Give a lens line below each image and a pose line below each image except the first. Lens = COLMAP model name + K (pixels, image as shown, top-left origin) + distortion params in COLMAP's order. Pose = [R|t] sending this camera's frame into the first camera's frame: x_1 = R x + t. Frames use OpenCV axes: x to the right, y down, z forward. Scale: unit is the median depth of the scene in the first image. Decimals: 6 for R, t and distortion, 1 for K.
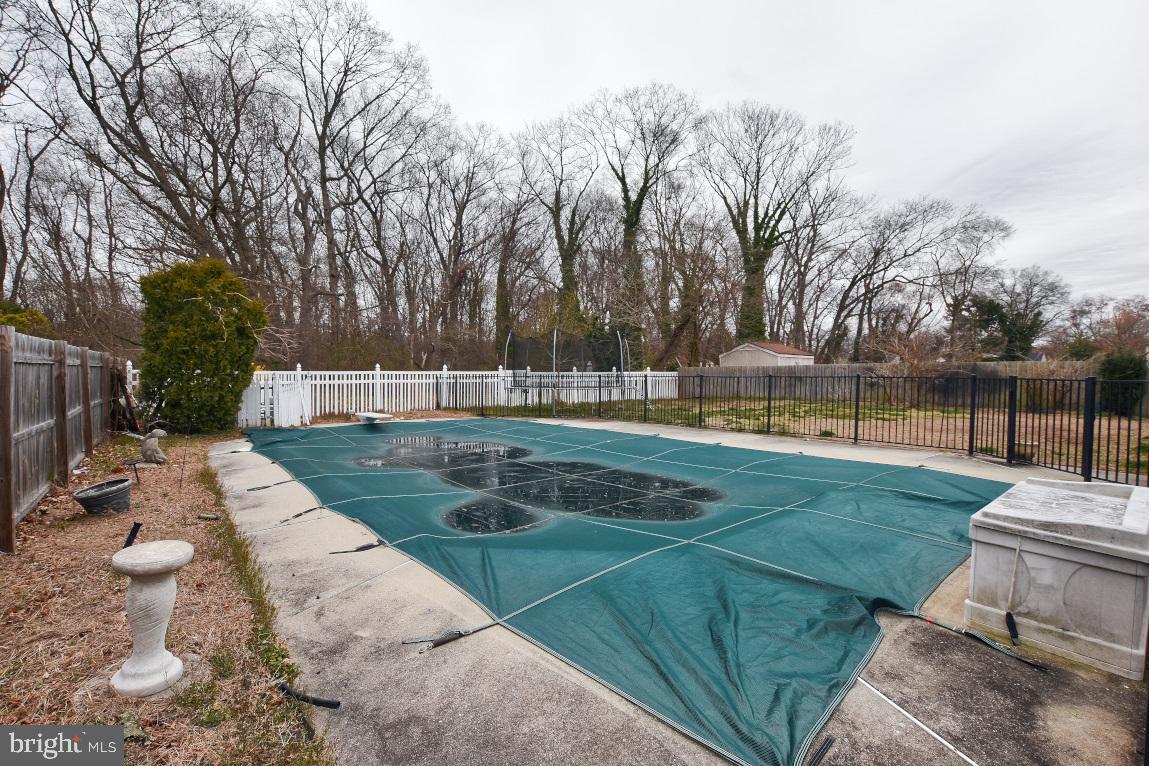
lens RADIAL K [[508.8, 0, 580.4], [0, 508.8, 380.5], [0, 0, 1]] dist [-0.027108, 0.000227]
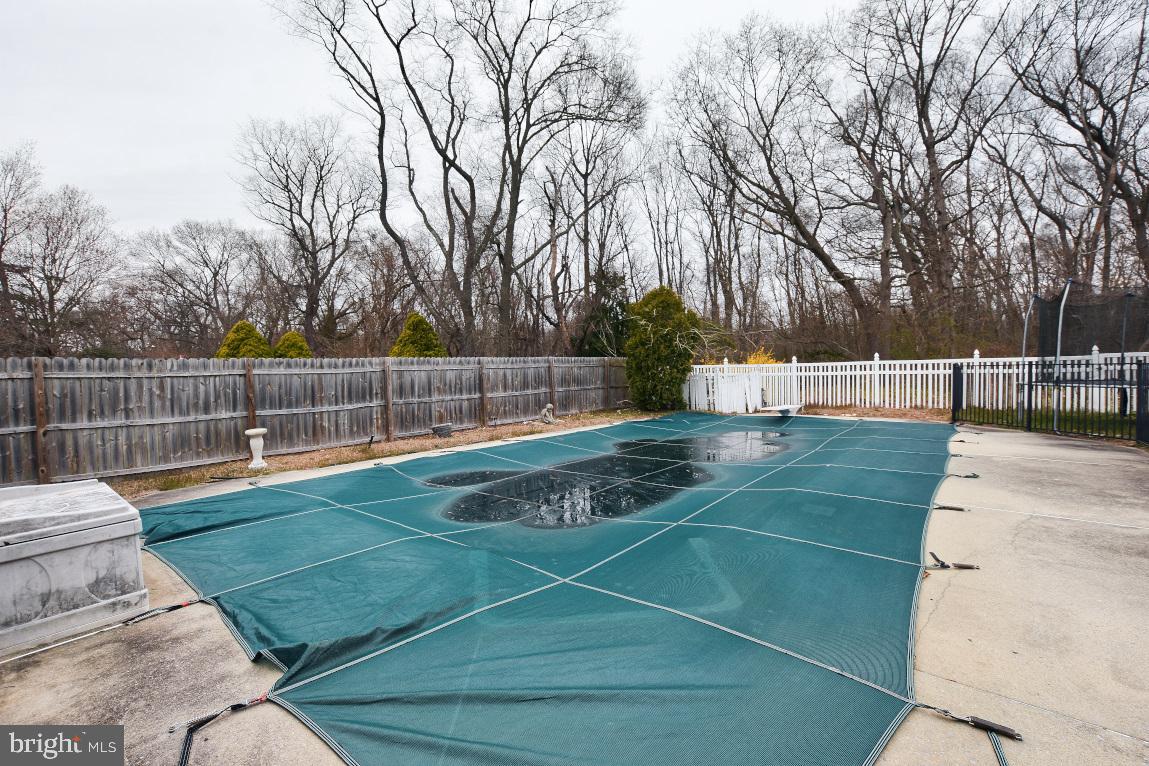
lens RADIAL K [[508.8, 0, 580.4], [0, 508.8, 380.5], [0, 0, 1]] dist [-0.027108, 0.000227]
pose [[0.146042, 0.015373, -0.989159, 0.427346], [0.010465, 0.999799, 0.017084, -0.005108], [0.989223, -0.012847, 0.145852, 0.383150]]
